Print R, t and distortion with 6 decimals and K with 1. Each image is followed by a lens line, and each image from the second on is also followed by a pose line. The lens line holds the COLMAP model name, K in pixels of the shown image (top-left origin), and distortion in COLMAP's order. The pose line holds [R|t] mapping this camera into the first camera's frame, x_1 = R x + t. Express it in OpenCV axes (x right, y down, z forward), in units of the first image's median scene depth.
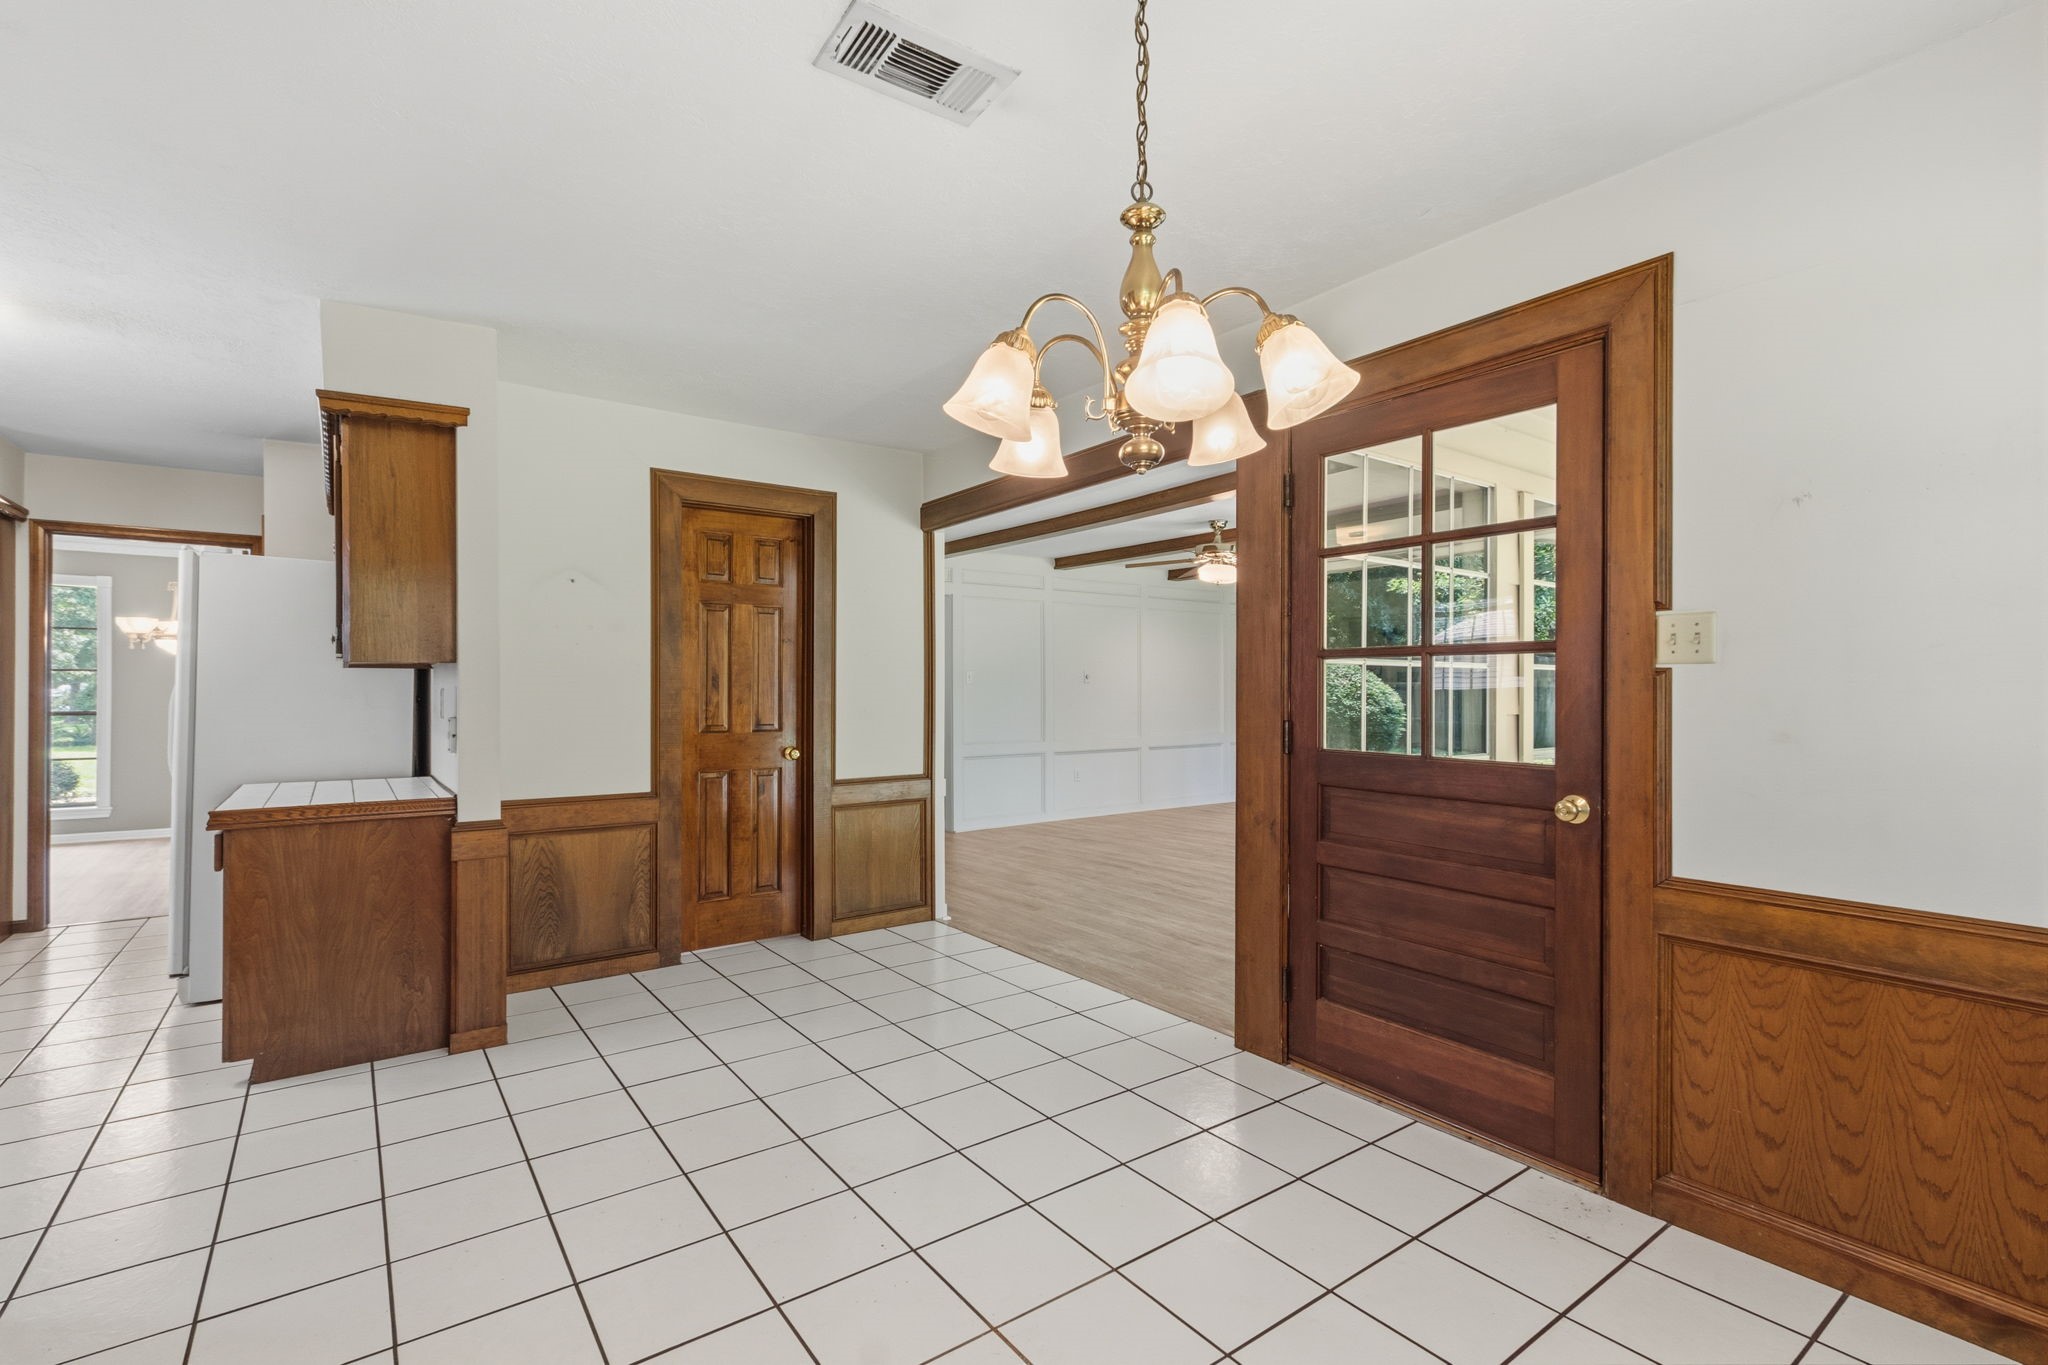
lens RADIAL K [[932.7, 0, 1016.6], [0, 932.7, 683.1], [0, 0, 1]] dist [-0.000983, 0.001029]
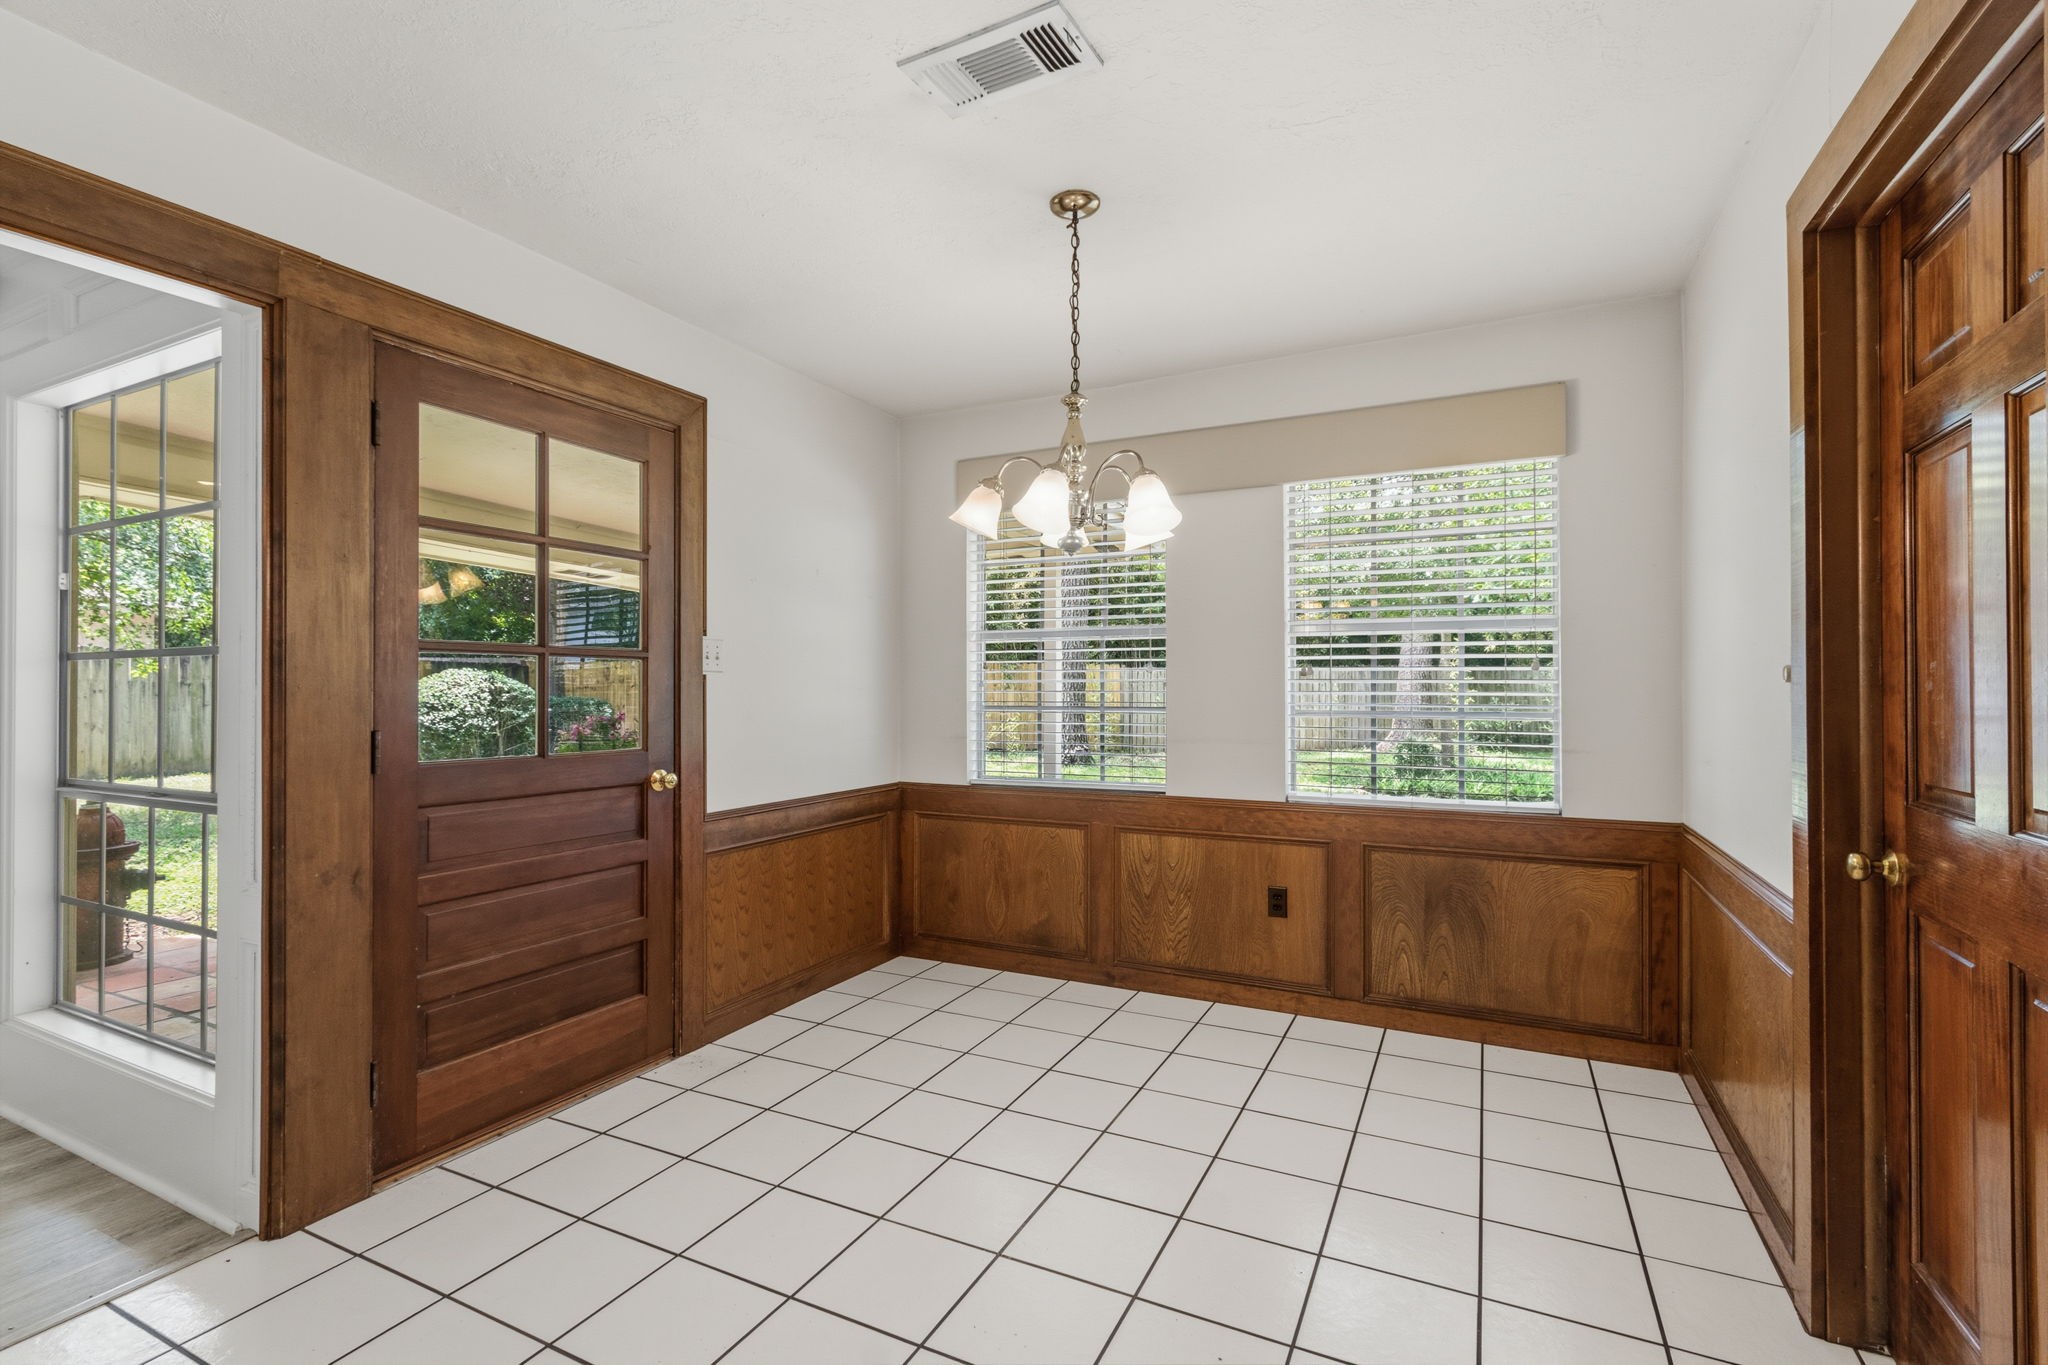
lens RADIAL K [[932.7, 0, 1006.4], [0, 932.7, 685.8], [0, 0, 1]] dist [-0.000983, 0.001029]
pose [[-0.447183, 0.004035, 0.894434, -0.829490], [-0.001928, 0.999983, -0.005475, 0.008474], [-0.894441, -0.004172, -0.447167, 1.195369]]
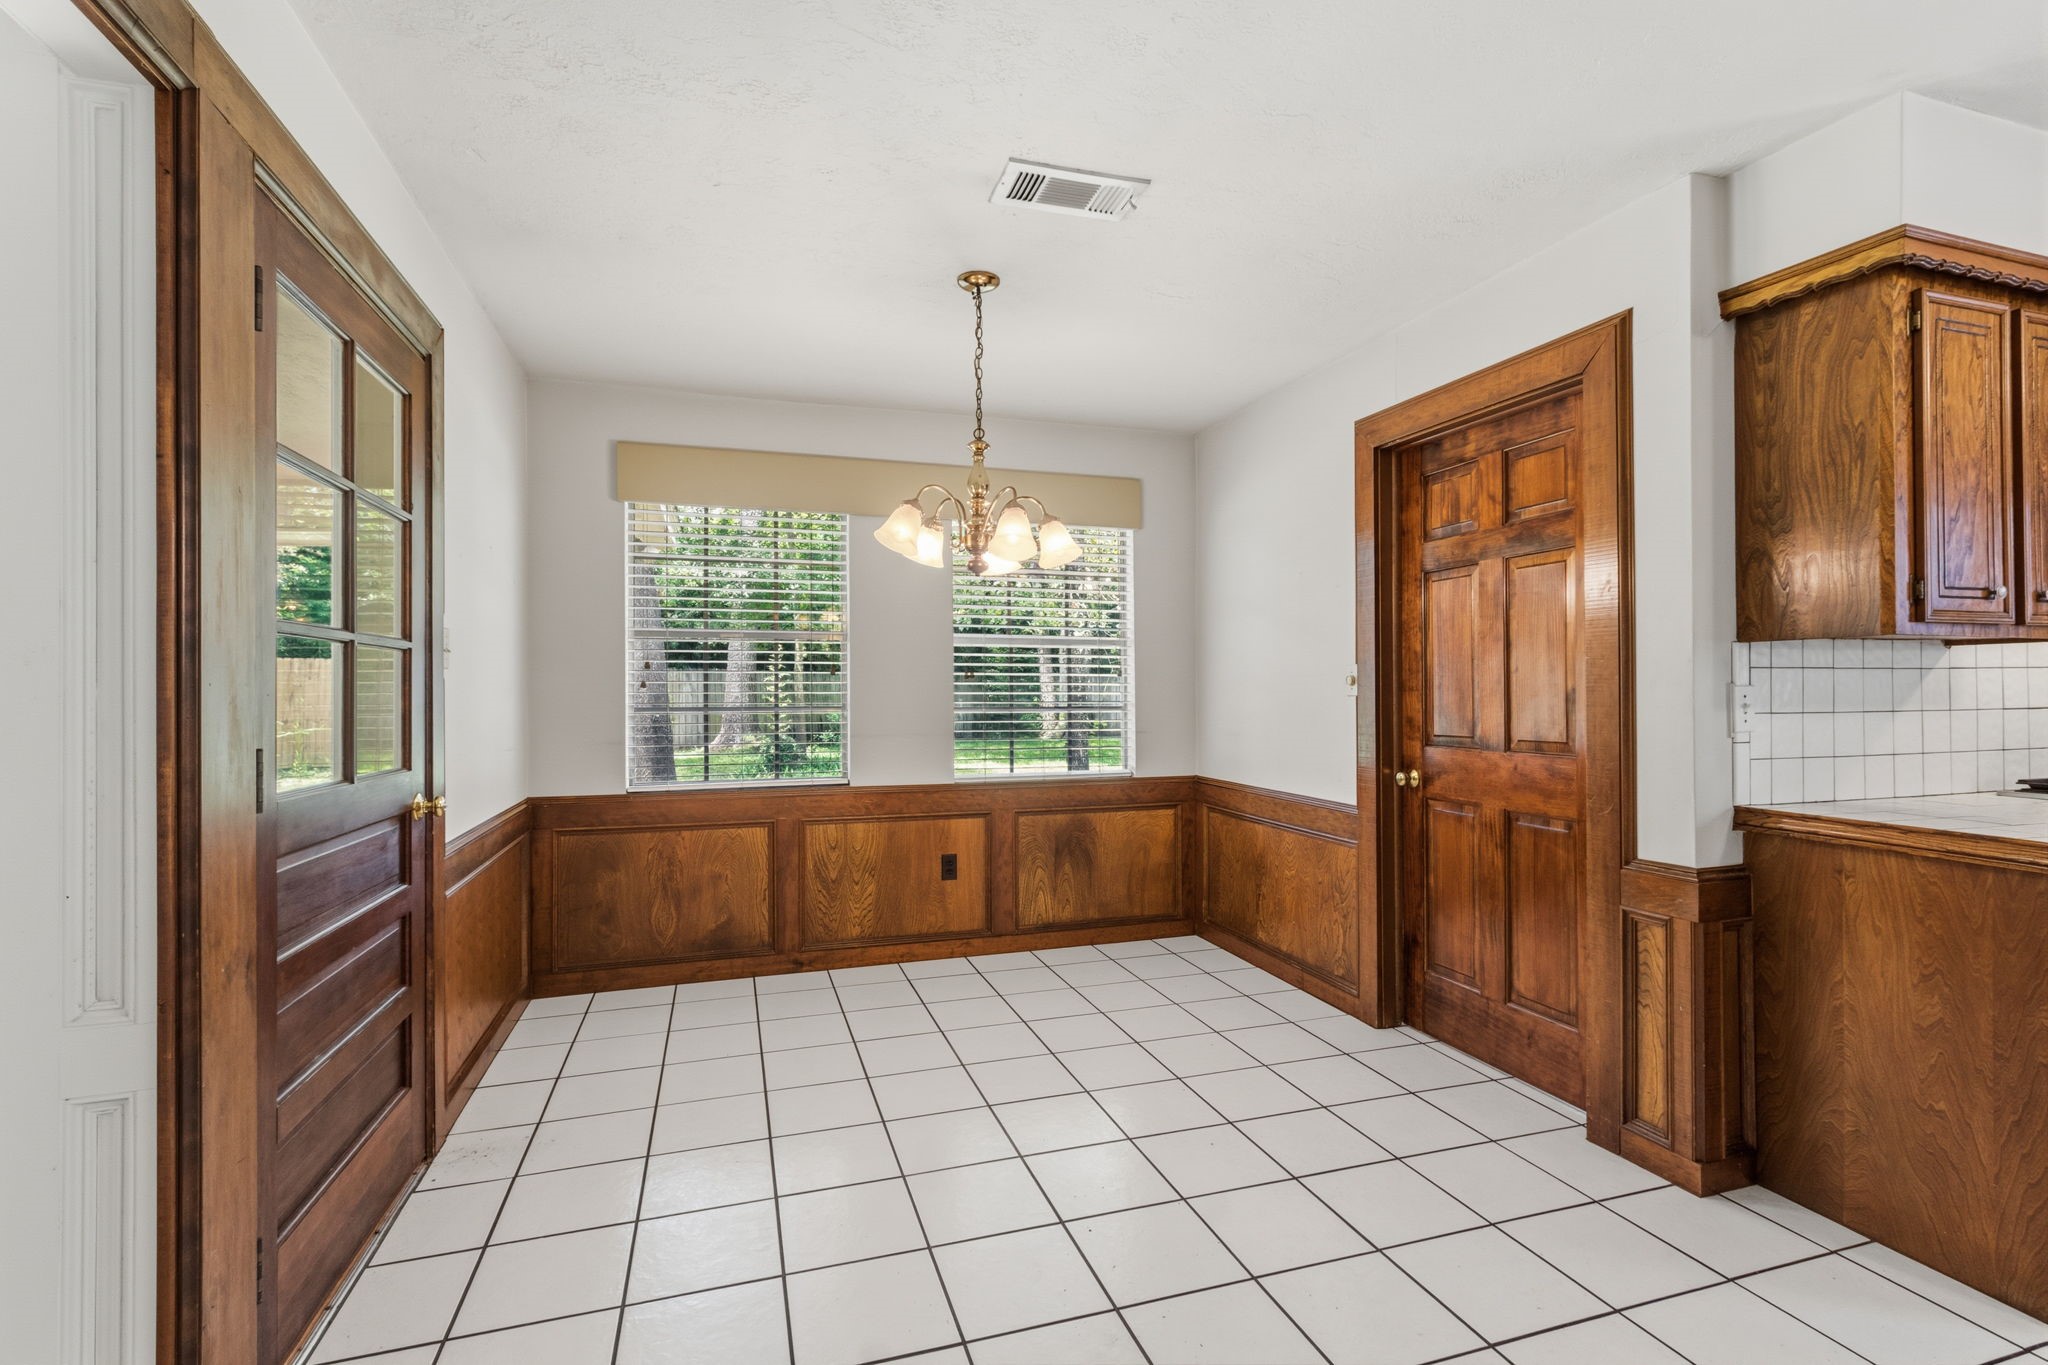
lens RADIAL K [[932.7, 0, 1015.5], [0, 932.7, 683.2], [0, 0, 1]] dist [-0.000983, 0.001029]
pose [[-0.945732, 0.006358, 0.324886, -0.372825], [0.002564, 0.999923, -0.012102, 0.014282], [-0.324939, -0.010612, -0.945676, 1.825457]]
